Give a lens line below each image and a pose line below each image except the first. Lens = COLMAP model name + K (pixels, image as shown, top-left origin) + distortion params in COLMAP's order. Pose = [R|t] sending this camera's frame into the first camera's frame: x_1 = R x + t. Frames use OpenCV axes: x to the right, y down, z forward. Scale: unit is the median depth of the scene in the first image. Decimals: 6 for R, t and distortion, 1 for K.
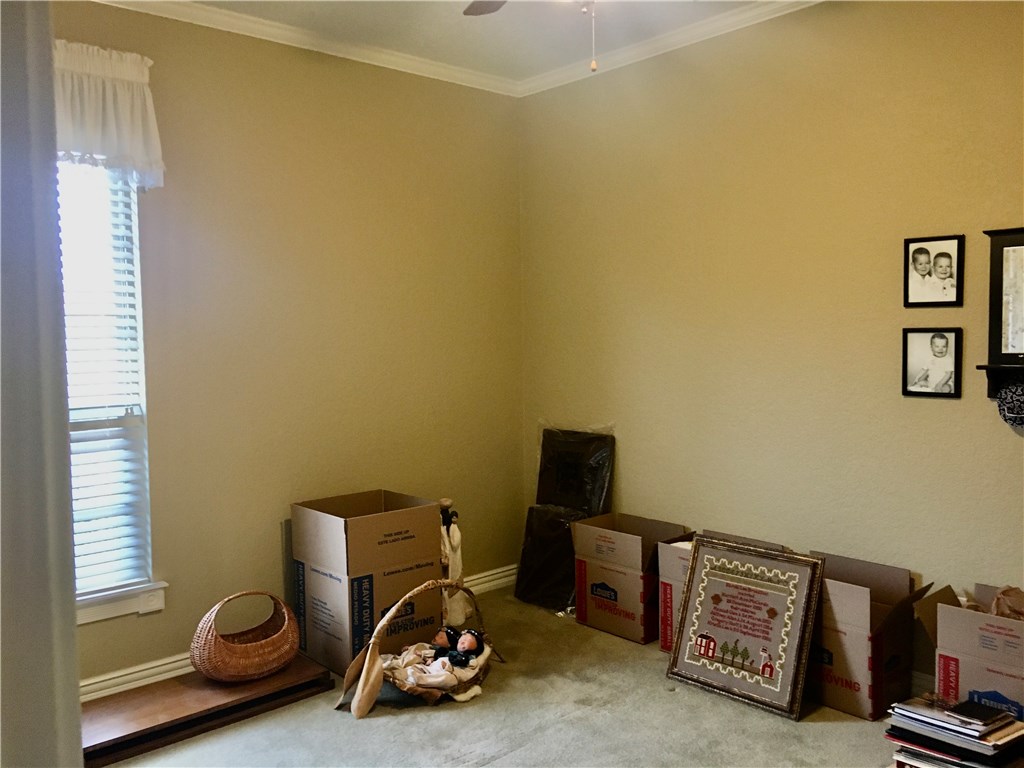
lens RADIAL K [[872.9, 0, 511.2], [0, 872.9, 389.2], [0, 0, 1]] dist [0.062584, -0.058097]
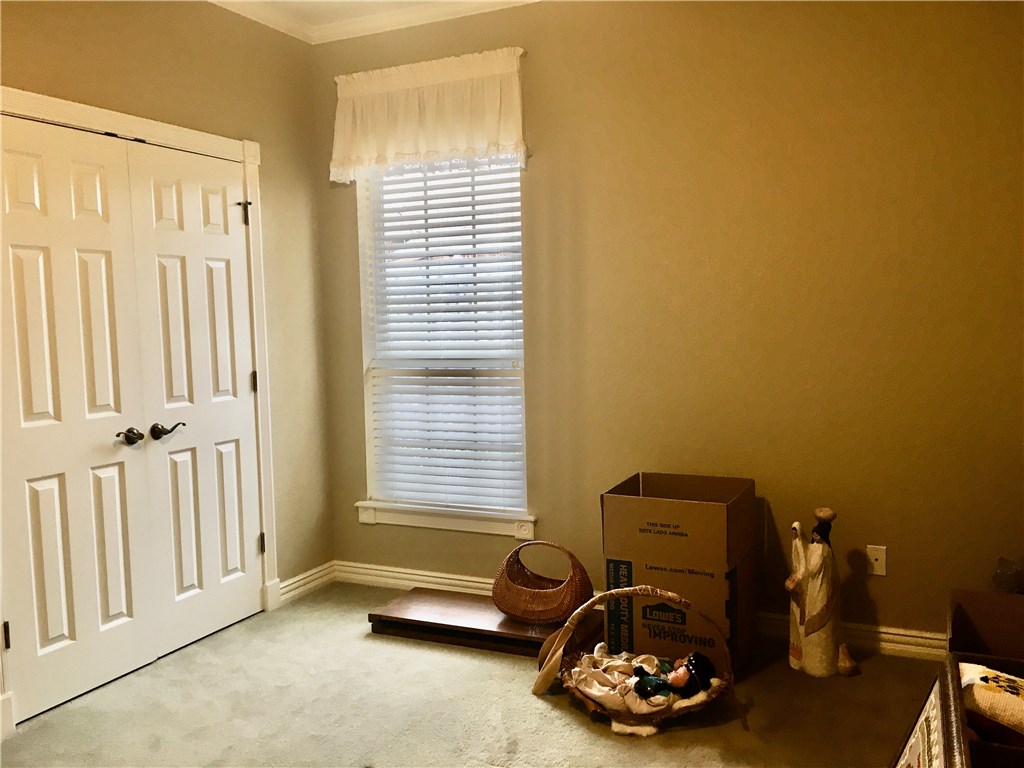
lens RADIAL K [[872.9, 0, 510.7], [0, 872.9, 378.3], [0, 0, 1]] dist [0.062584, -0.058097]
pose [[0.367527, 0.075393, -0.926952, 0.627131], [-0.034297, 0.997129, 0.067502, -0.034594], [0.929380, 0.006983, 0.369058, 0.557867]]
